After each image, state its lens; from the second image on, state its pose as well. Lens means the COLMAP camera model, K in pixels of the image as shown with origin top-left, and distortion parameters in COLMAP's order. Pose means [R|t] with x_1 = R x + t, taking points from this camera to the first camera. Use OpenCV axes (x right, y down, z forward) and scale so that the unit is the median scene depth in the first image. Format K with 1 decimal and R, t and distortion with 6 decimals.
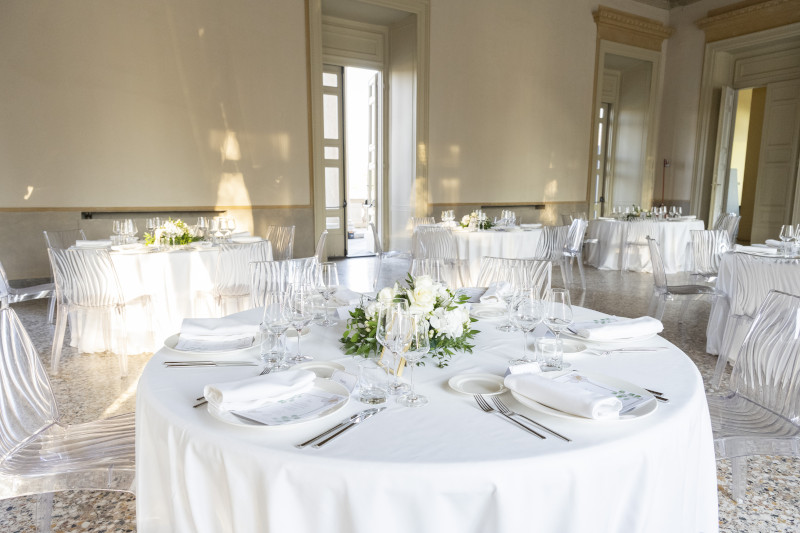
lens RADIAL K [[528.2, 0, 403.7], [0, 528.2, 268.2], [0, 0, 1]] dist [0.058982, 0.001722]
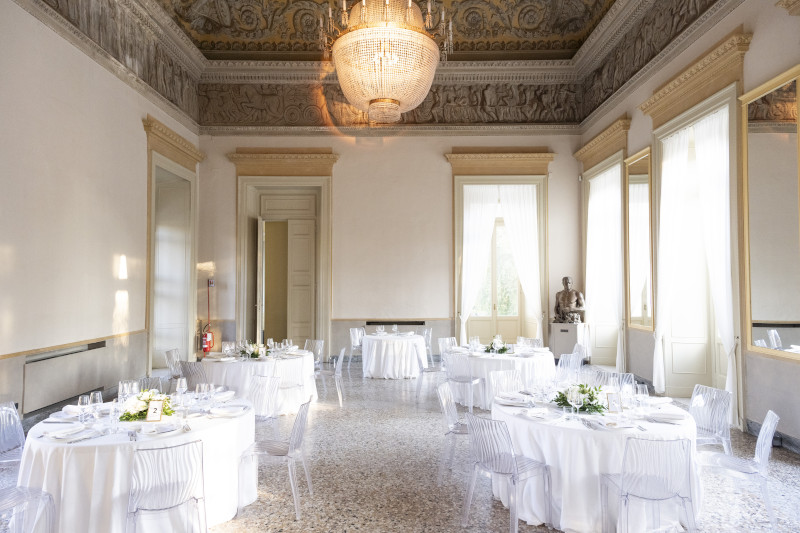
lens RADIAL K [[528.2, 0, 400.8], [0, 528.2, 264.9], [0, 0, 1]] dist [0.058982, 0.001722]
pose [[0.523829, 0.022334, 0.851531, -0.166078], [0.126106, 0.986608, -0.103452, -0.089134], [-0.842437, 0.161574, 0.513997, 0.214443]]
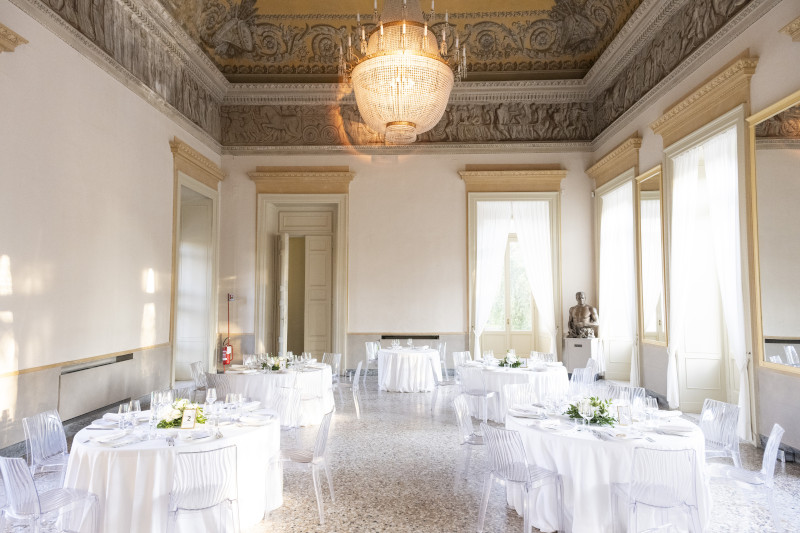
lens RADIAL K [[528.2, 0, 399.8], [0, 528.2, 264.6], [0, 0, 1]] dist [0.058982, 0.001722]
pose [[0.546019, 0.045092, 0.836559, -0.186005], [0.122406, 0.983541, -0.132909, -0.089724], [-0.828782, 0.174971, 0.531512, 0.206109]]
